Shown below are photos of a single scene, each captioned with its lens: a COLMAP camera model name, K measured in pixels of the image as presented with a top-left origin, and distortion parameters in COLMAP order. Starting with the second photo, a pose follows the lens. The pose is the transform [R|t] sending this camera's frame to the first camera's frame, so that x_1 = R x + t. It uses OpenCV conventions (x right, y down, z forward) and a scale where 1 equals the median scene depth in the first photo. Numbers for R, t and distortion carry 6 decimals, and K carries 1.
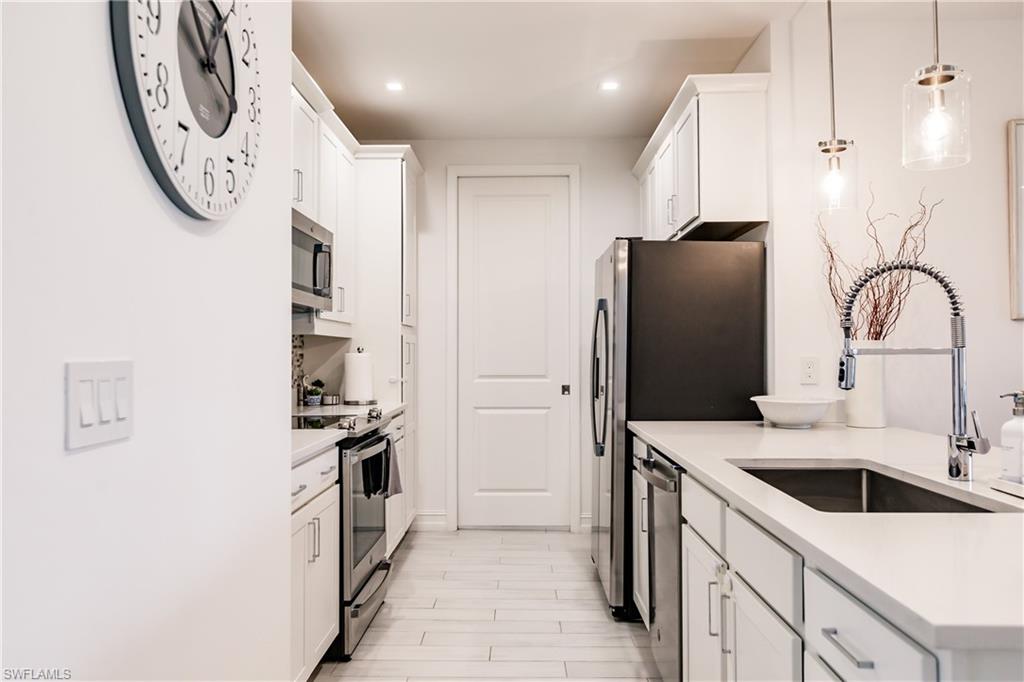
lens RADIAL K [[759.6, 0, 504.7], [0, 759.6, 342.3], [0, 0, 1]] dist [0.008241, 0.004287]
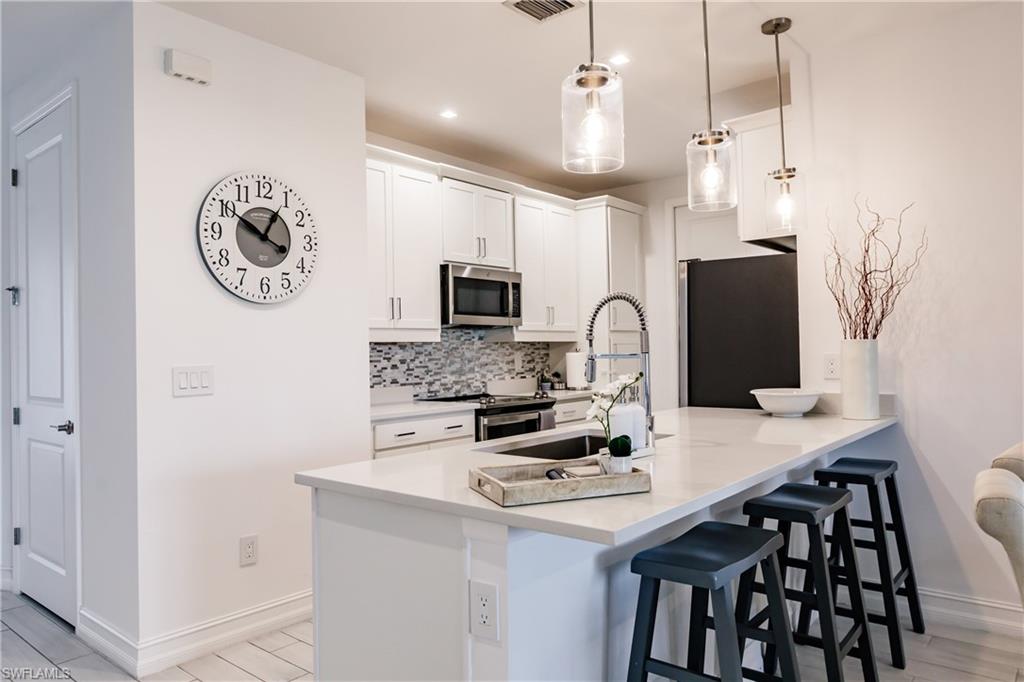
lens RADIAL K [[703.0, 0, 507.9], [0, 703.0, 338.8], [0, 0, 1]] dist [-0.033956, 0.020951]
pose [[0.776885, -0.022267, -0.629248, 0.731232], [0.025378, 0.999670, -0.004042, -0.012291], [0.629131, -0.012829, 0.777194, -0.093941]]
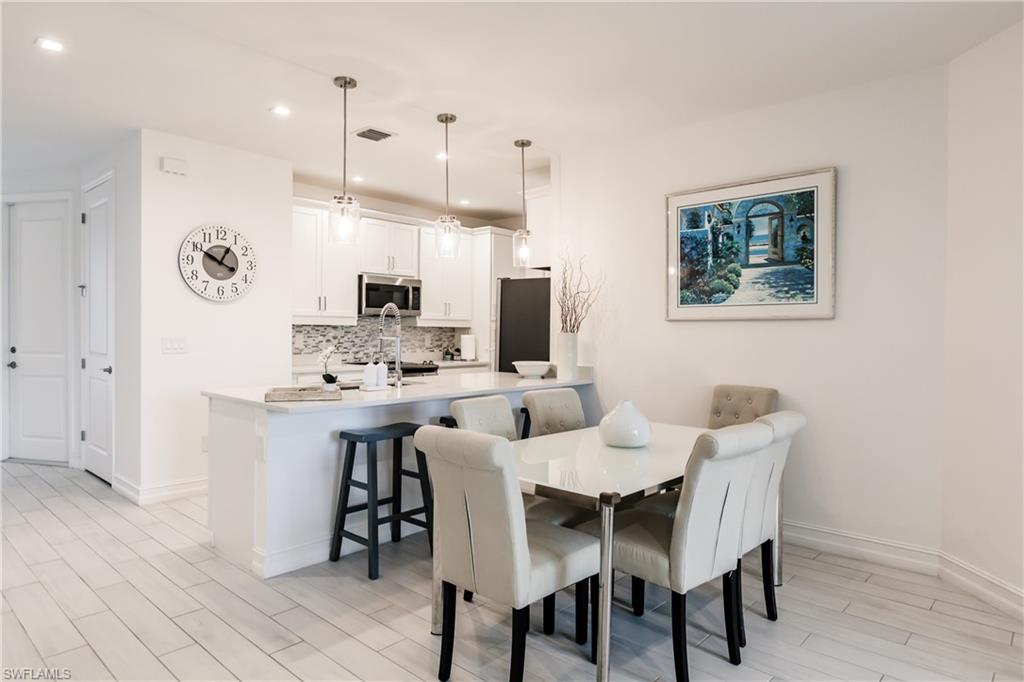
lens RADIAL K [[630.3, 0, 515.9], [0, 630.3, 338.8], [0, 0, 1]] dist [-0.017861, -0.005339]
pose [[0.749078, 0.020726, -0.662157, 1.412388], [-0.004557, 0.999648, 0.026135, -0.027630], [0.662466, -0.016560, 0.748909, -0.211261]]
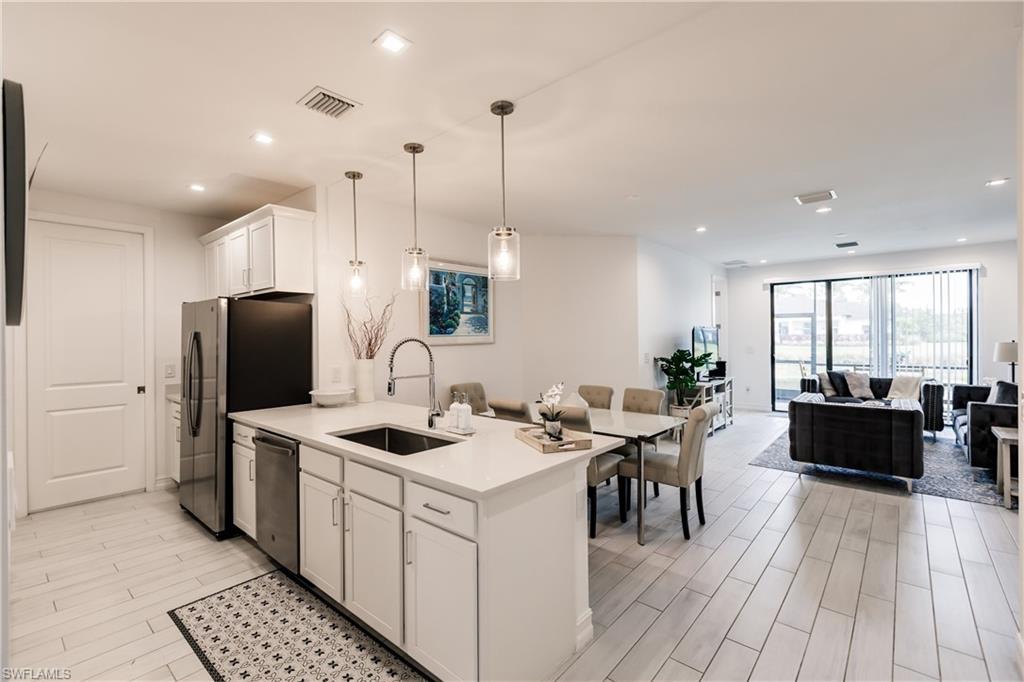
lens RADIAL K [[456.1, 0, 510.2], [0, 456.1, 338.4], [0, 0, 1]] dist [0.003753, -0.000822]
pose [[0.636082, -0.002522, 0.771618, -0.218702], [-0.008701, 0.999908, 0.010440, -0.074277], [-0.771573, -0.013354, 0.636001, -0.066597]]
